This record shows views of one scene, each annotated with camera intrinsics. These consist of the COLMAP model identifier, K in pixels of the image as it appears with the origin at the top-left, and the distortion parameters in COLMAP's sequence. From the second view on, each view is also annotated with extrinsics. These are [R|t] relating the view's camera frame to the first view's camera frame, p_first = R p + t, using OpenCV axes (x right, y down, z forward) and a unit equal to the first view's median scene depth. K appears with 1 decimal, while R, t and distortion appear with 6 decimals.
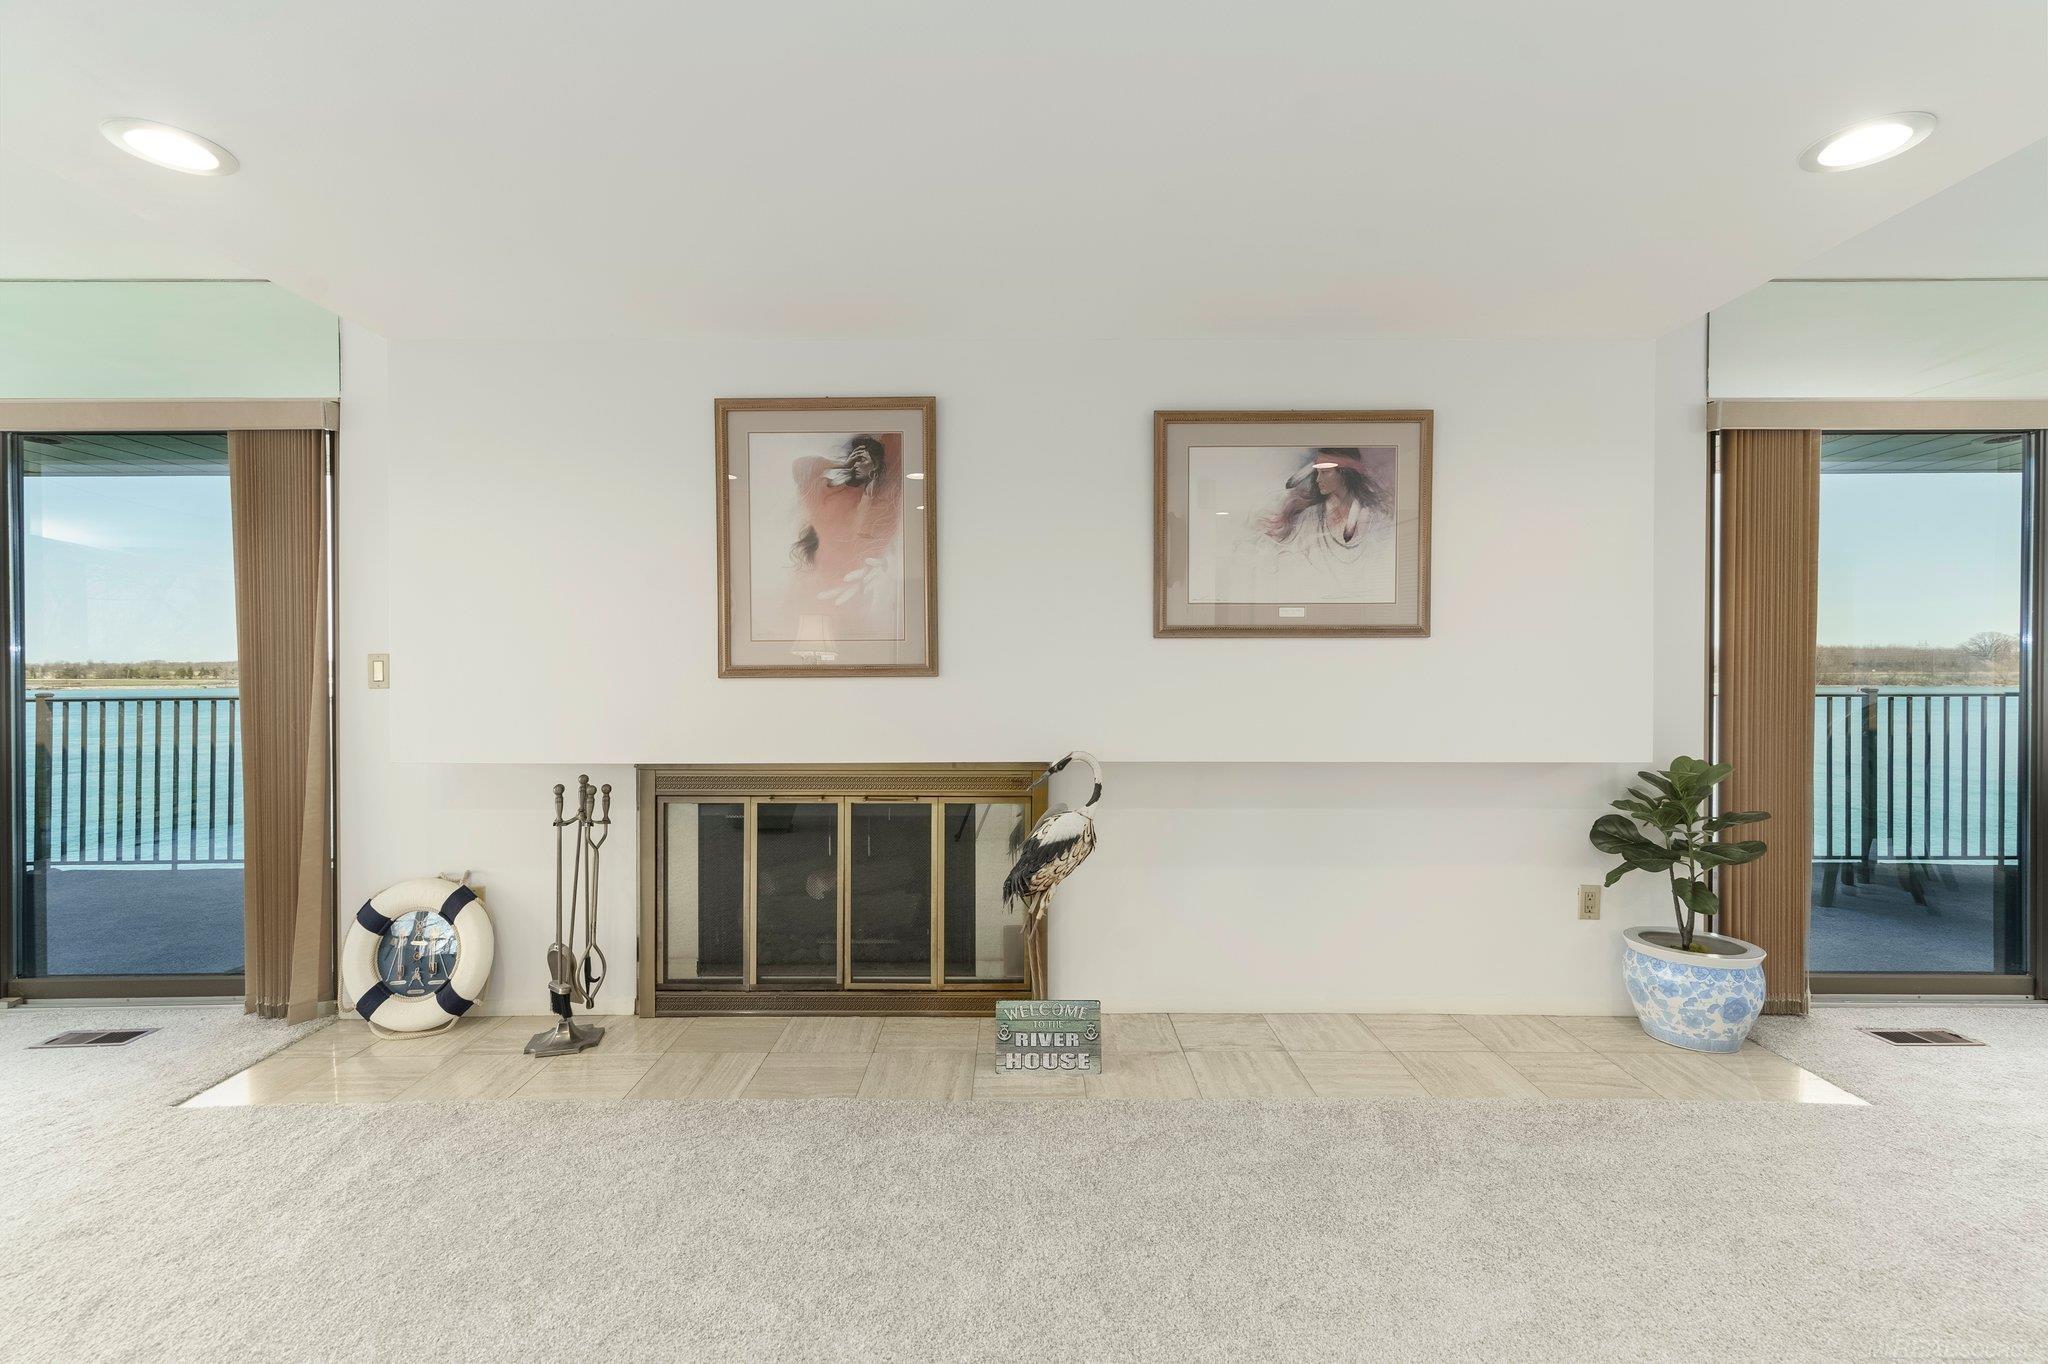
lens RADIAL K [[923.8, 0, 1025.1], [0, 923.8, 676.5], [0, 0, 1]] dist [0.002388, 0.005558]
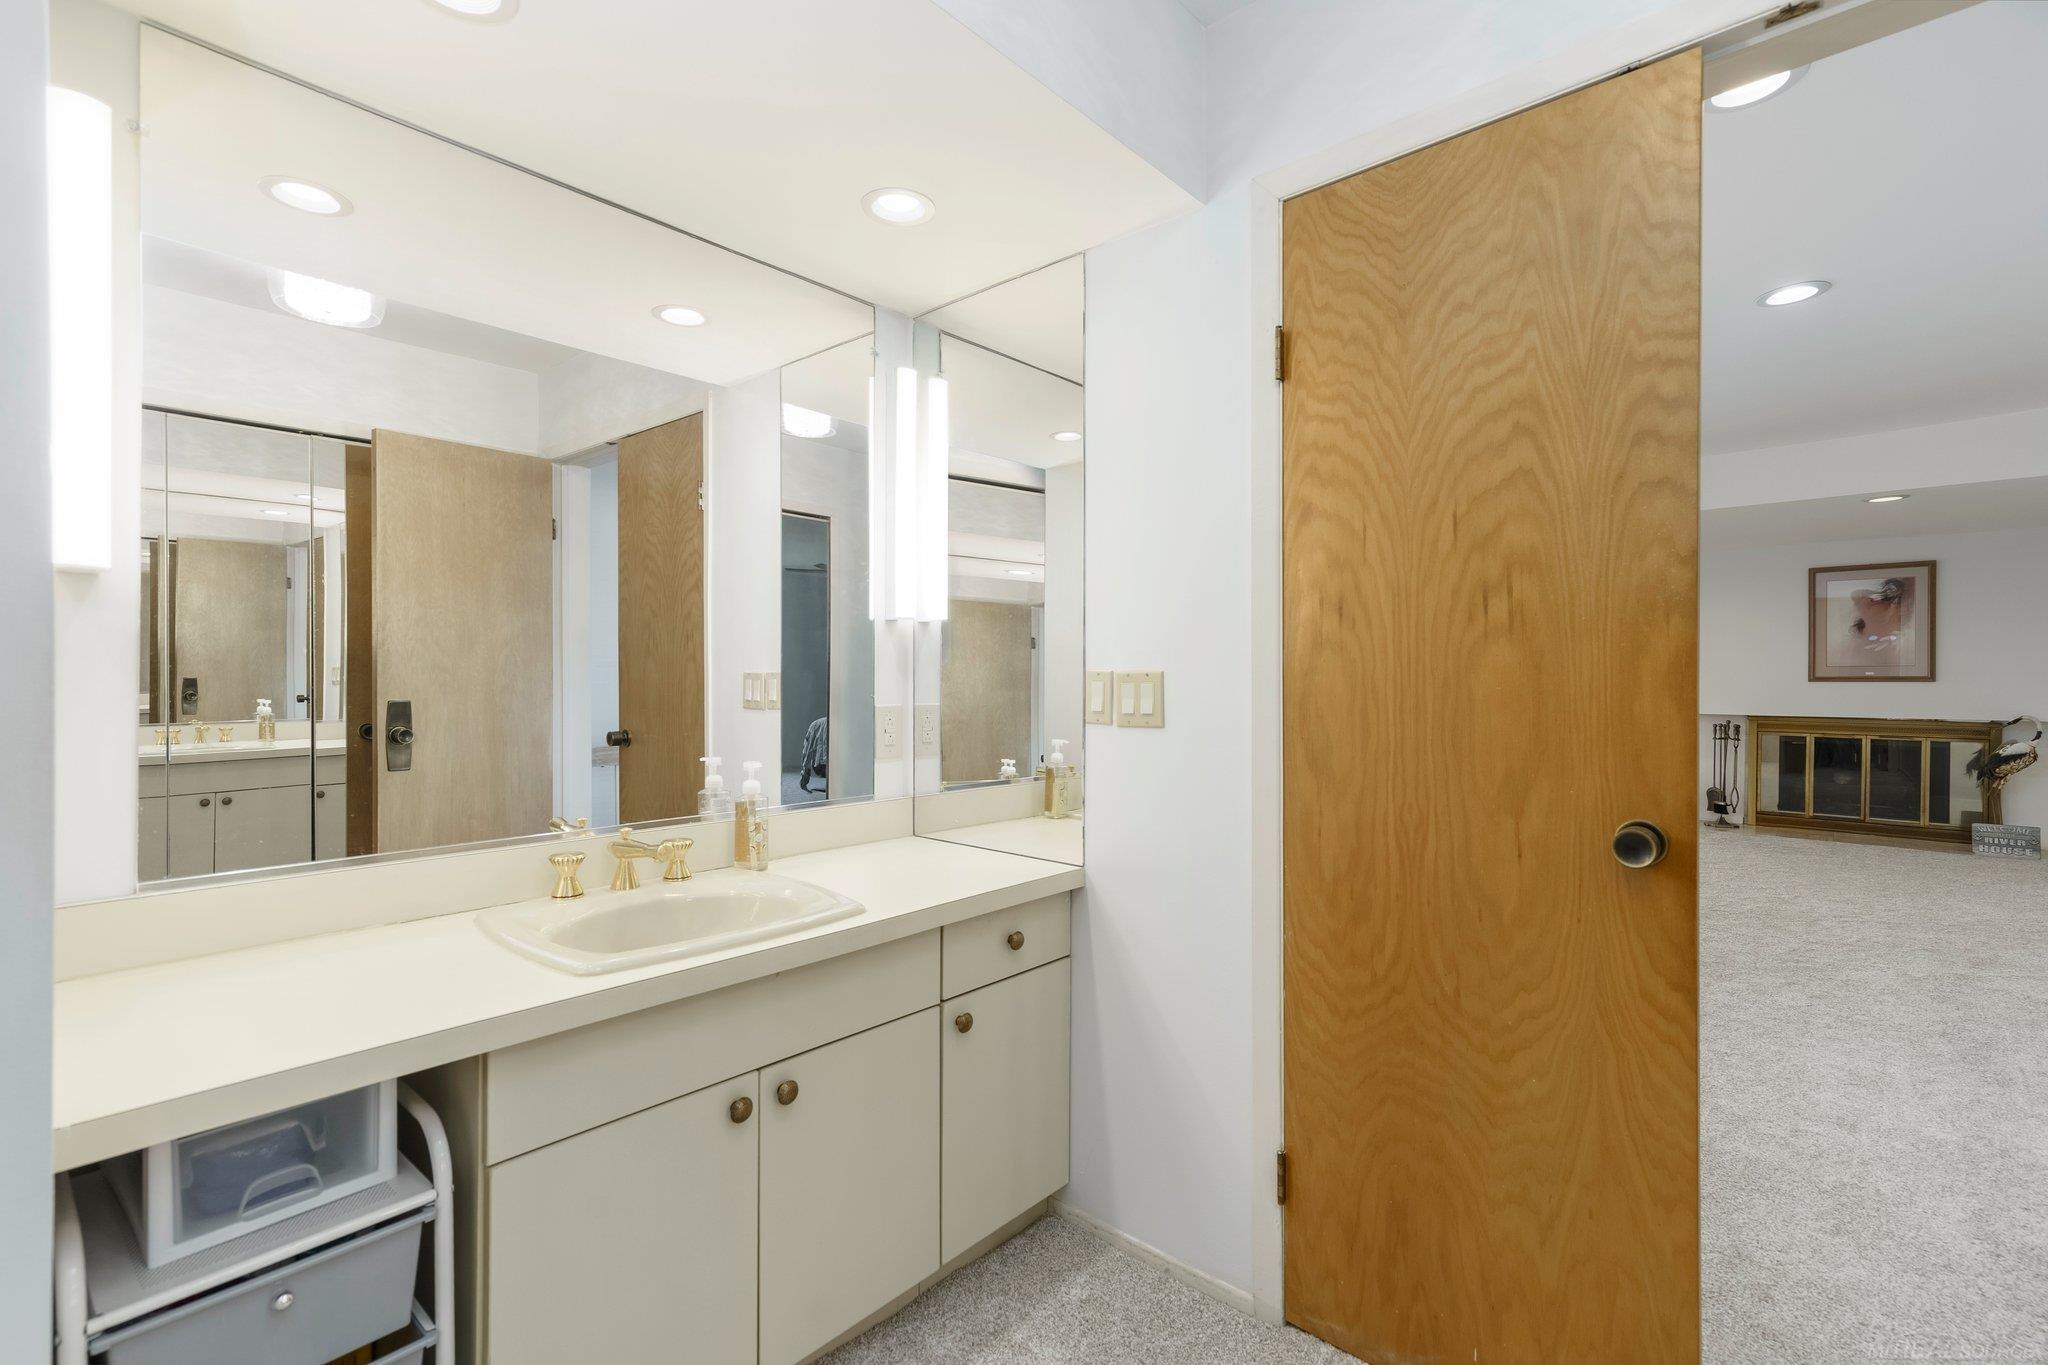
lens RADIAL K [[943.9, 0, 1024.0], [0, 943.9, 682.5], [0, 0, 1]] dist [0.016803, 0.000130]
pose [[0.763897, 0.009295, -0.645271, -0.262318], [-0.008070, 0.999956, 0.004850, 0.007792], [0.645288, 0.001502, 0.763938, -2.081496]]
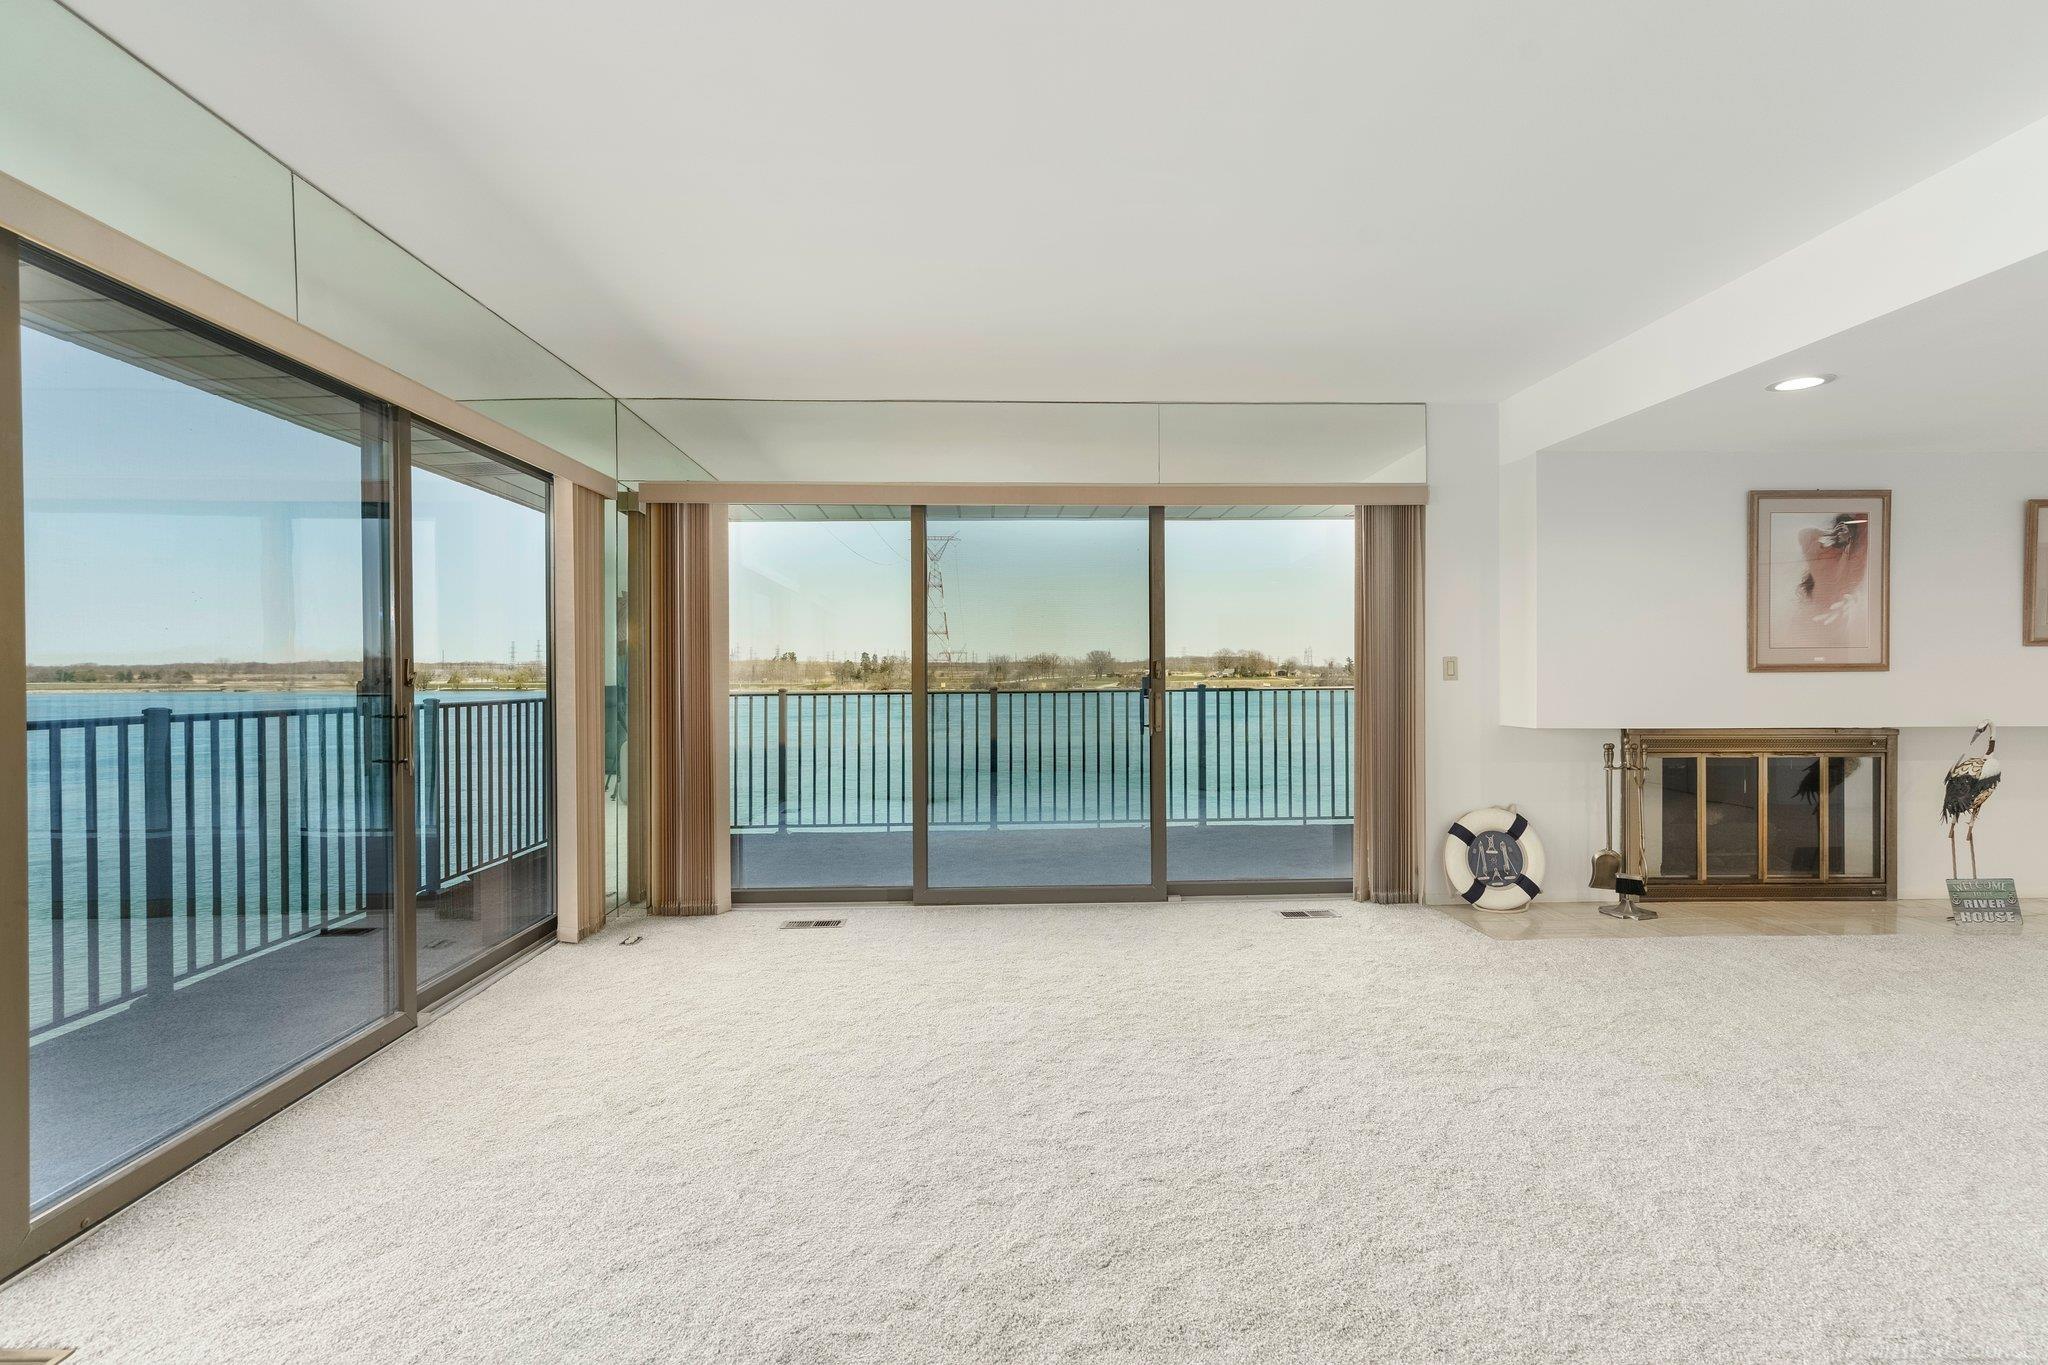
lens RADIAL K [[923.8, 0, 1025.1], [0, 923.8, 677.0], [0, 0, 1]] dist [0.002388, 0.005558]
pose [[0.999189, -0.001500, 0.040231, -1.455222], [0.001589, 0.999996, -0.002188, 0.009805], [-0.040227, 0.002250, 0.999188, -0.446828]]
